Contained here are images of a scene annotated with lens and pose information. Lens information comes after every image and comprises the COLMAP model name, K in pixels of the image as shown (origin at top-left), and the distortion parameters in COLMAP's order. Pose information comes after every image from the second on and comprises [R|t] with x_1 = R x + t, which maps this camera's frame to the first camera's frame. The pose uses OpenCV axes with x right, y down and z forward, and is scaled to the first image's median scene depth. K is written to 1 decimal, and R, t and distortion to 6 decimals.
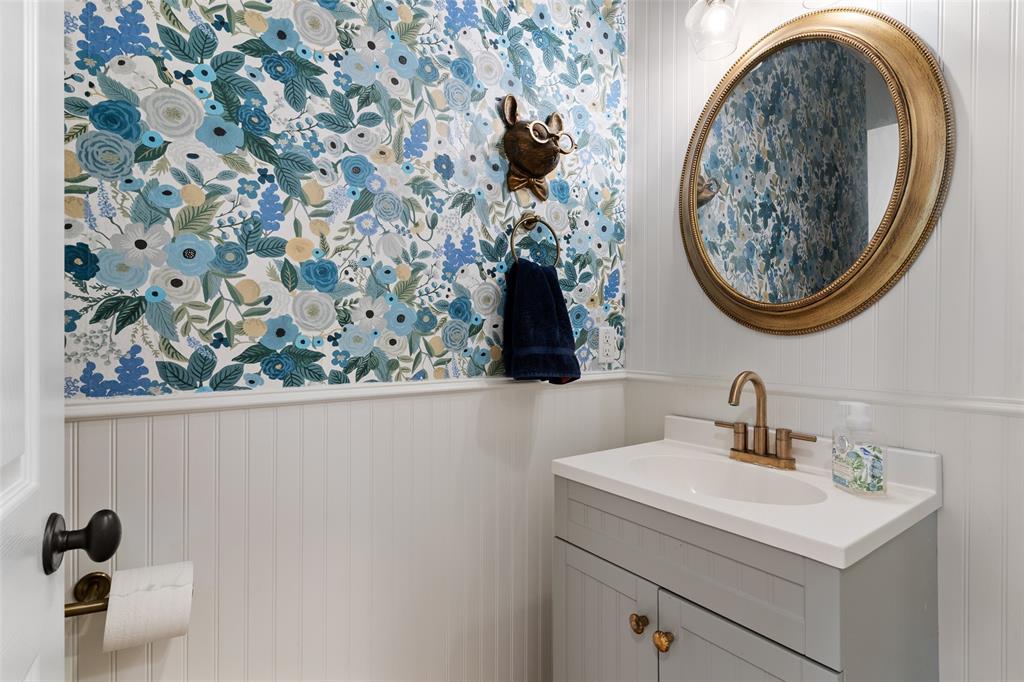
lens RADIAL K [[488.8, 0, 503.6], [0, 488.8, 339.9], [0, 0, 1]] dist [-0.001735, 0.000623]
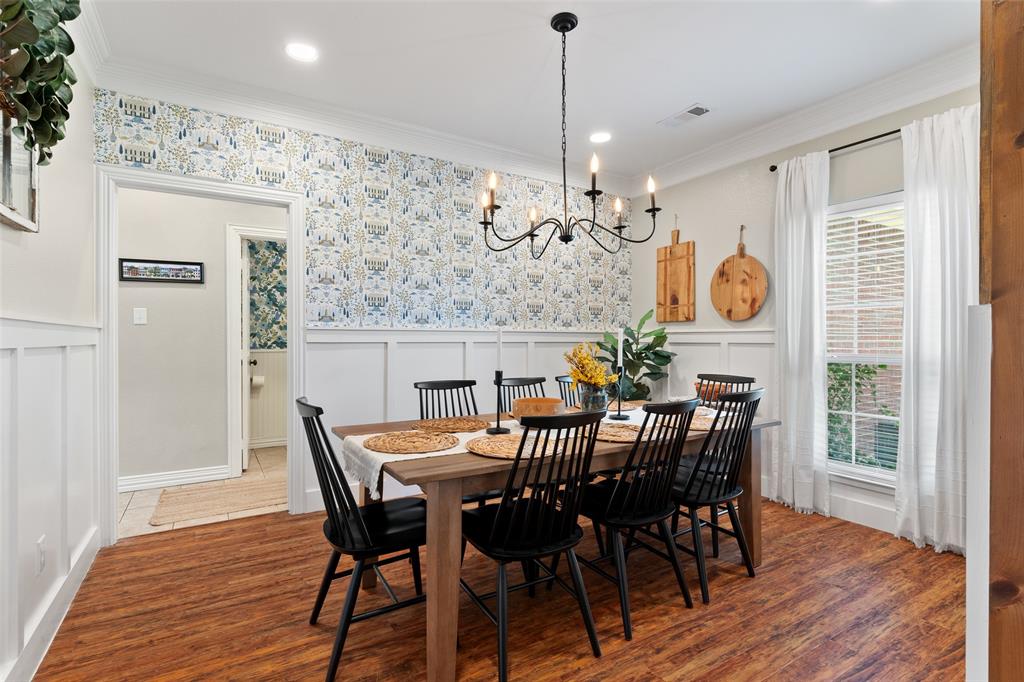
lens RADIAL K [[488.8, 0, 490.8], [0, 488.8, 337.2], [0, 0, 1]] dist [-0.001735, 0.000623]
pose [[0.993924, -0.003687, -0.110008, 2.574888], [0.003437, 0.999991, -0.002460, -0.010122], [0.110016, 0.002067, 0.993928, -4.299654]]
